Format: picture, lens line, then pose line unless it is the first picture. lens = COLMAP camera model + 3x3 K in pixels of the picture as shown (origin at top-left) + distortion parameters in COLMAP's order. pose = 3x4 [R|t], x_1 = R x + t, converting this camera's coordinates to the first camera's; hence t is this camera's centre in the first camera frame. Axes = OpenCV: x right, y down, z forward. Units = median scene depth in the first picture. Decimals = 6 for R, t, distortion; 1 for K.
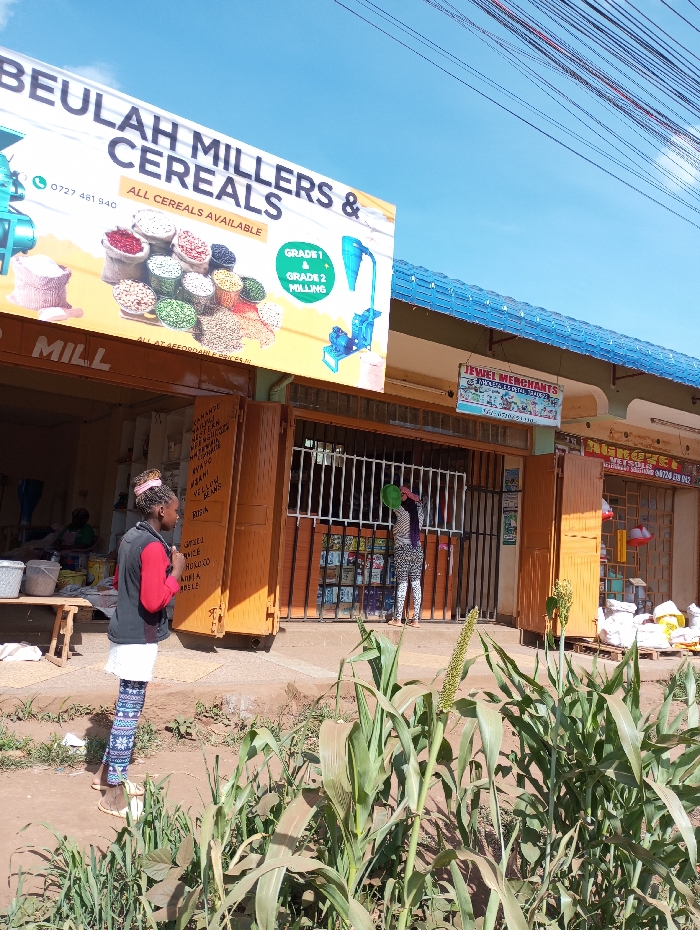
lens RADIAL K [[792.2, 0, 350.0], [0, 792.2, 465.0], [0, 0, 1]] dist [-0.001216, -0.004048]
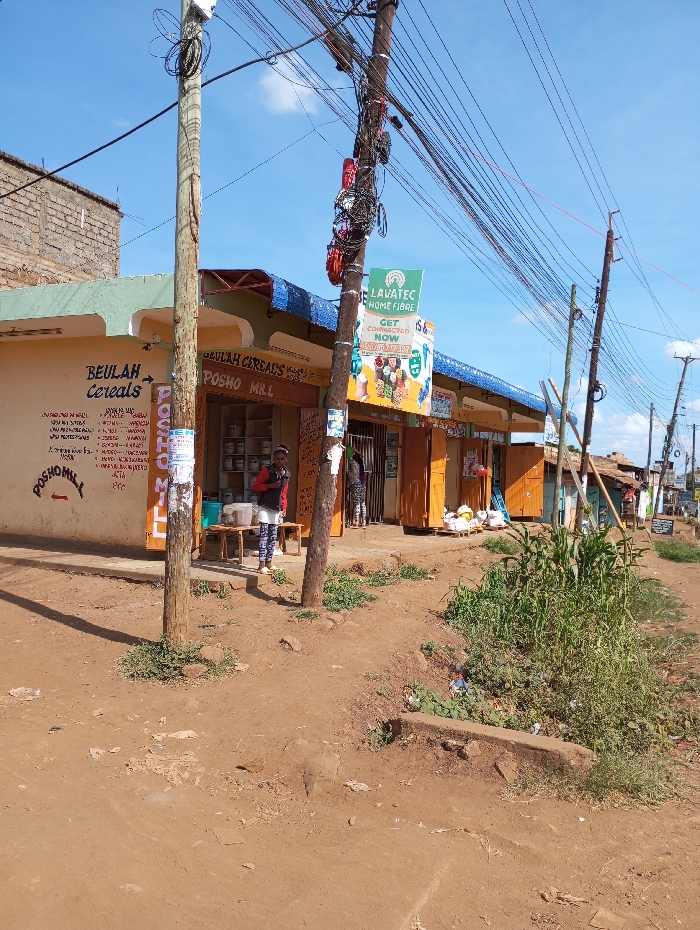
lens RADIAL K [[792.2, 0, 350.0], [0, 792.2, 465.0], [0, 0, 1]] dist [-0.001216, -0.004048]
pose [[0.885217, -0.037686, 0.463650, -0.732677], [-0.016233, 0.993603, 0.111754, -0.126795], [-0.464896, -0.106453, 0.878943, -0.496262]]
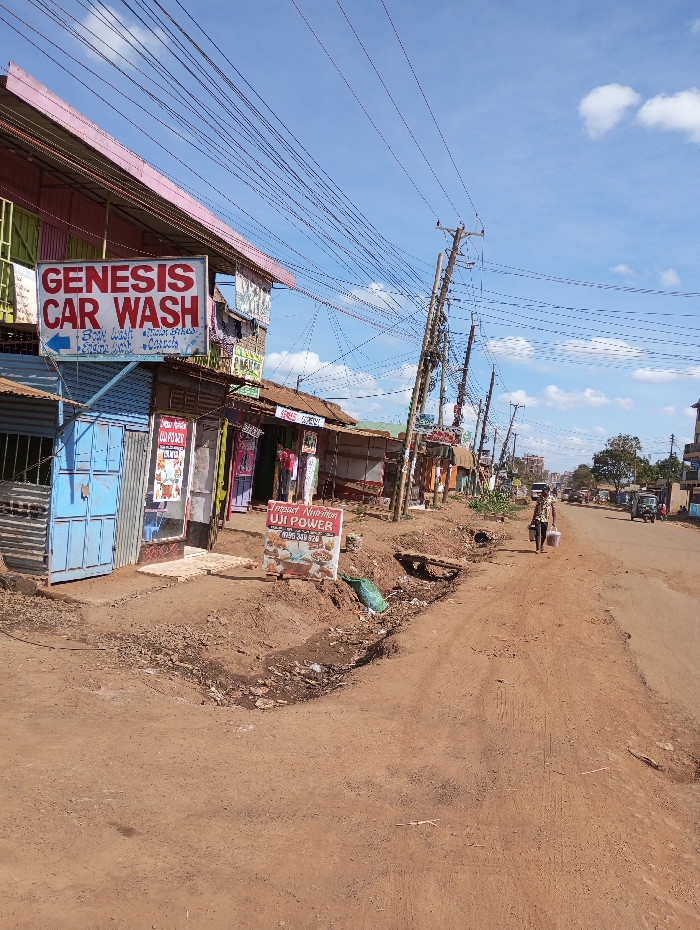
lens RADIAL K [[718.0, 0, 350.7], [0, 718.0, 459.6], [0, 0, 1]] dist [-0.002655, -0.001569]
pose [[0.783221, 0.001022, 0.621742, -2.775009], [-0.098585, 0.987552, 0.122567, -0.458181], [-0.613877, -0.157291, 0.773572, -2.043334]]
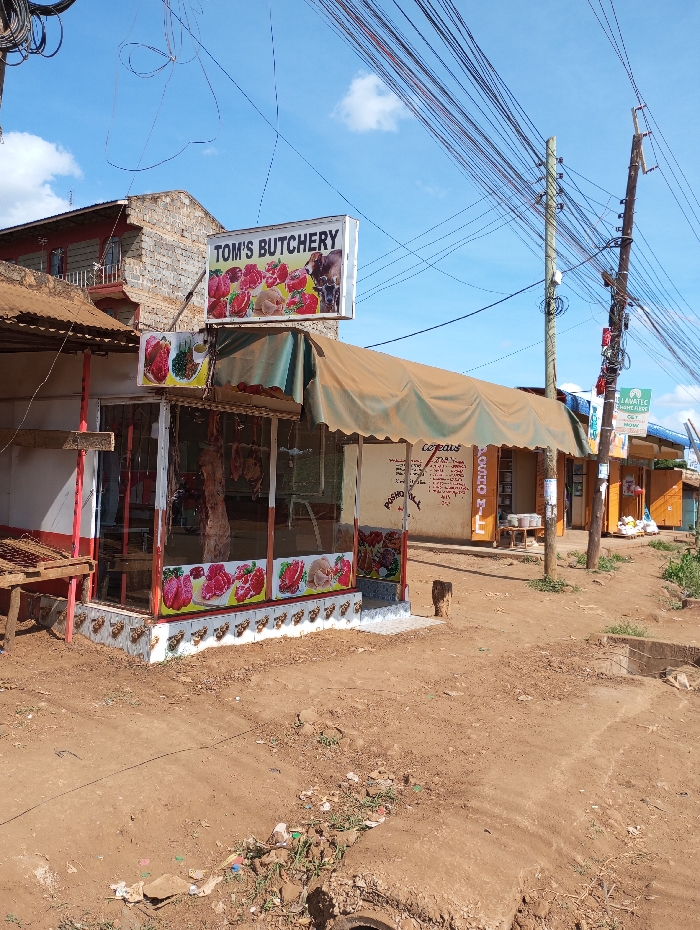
lens RADIAL K [[718.0, 0, 350.7], [0, 718.0, 459.6], [0, 0, 1]] dist [-0.002655, -0.001569]
pose [[0.948263, -0.030379, 0.316028, -1.244748], [0.003681, 0.996397, 0.084735, -0.215923], [-0.317464, -0.079188, 0.944958, -0.903398]]
